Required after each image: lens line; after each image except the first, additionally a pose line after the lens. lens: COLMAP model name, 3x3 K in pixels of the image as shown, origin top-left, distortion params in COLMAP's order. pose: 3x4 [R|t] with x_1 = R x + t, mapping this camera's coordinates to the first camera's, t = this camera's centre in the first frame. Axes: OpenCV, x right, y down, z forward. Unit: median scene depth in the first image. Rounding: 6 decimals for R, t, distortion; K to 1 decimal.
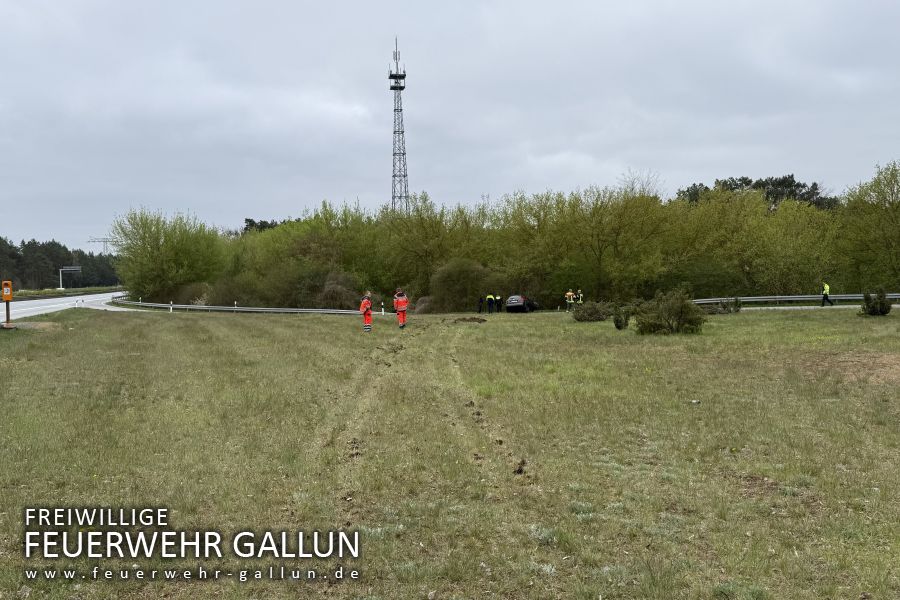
lens RADIAL K [[678.9, 0, 447.0], [0, 678.9, 294.3], [0, 0, 1]] dist [0.021079, -0.020764]
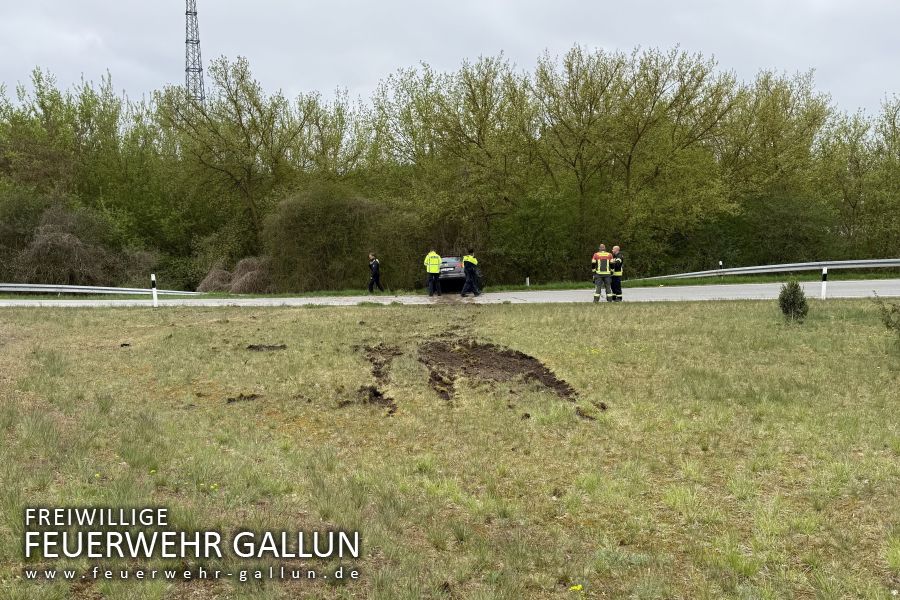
lens RADIAL K [[678.9, 0, 441.2], [0, 678.9, 306.6], [0, 0, 1]] dist [0.021079, -0.020764]
pose [[0.963961, -0.020445, 0.265257, -0.028821], [-0.002418, 0.996328, 0.085579, -0.003778], [-0.266033, -0.083136, 0.960372, 0.439478]]
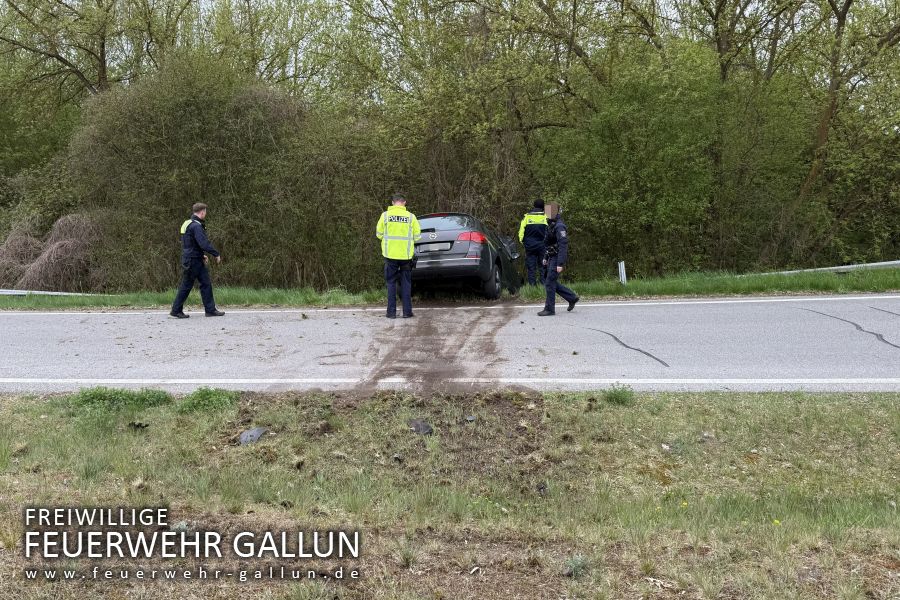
lens RADIAL K [[678.9, 0, 454.3], [0, 678.9, 302.3], [0, 0, 1]] dist [0.021079, -0.020764]
pose [[0.971644, -0.034663, 0.233893, 0.047031], [-0.002274, 0.987781, 0.155833, -0.003924], [-0.236437, -0.151946, 0.959693, 0.664731]]
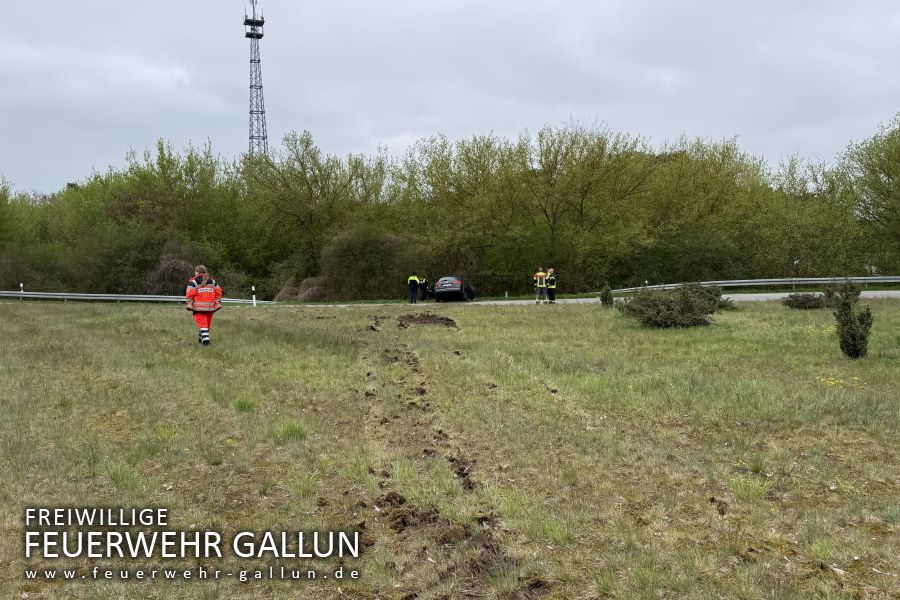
lens RADIAL K [[678.9, 0, 455.6], [0, 678.9, 302.4], [0, 0, 1]] dist [0.021079, -0.020764]
pose [[0.976364, -0.004968, 0.216074, -0.036812], [-0.004169, 0.999117, 0.041810, -0.000862], [-0.216091, -0.041723, 0.975481, 0.258334]]
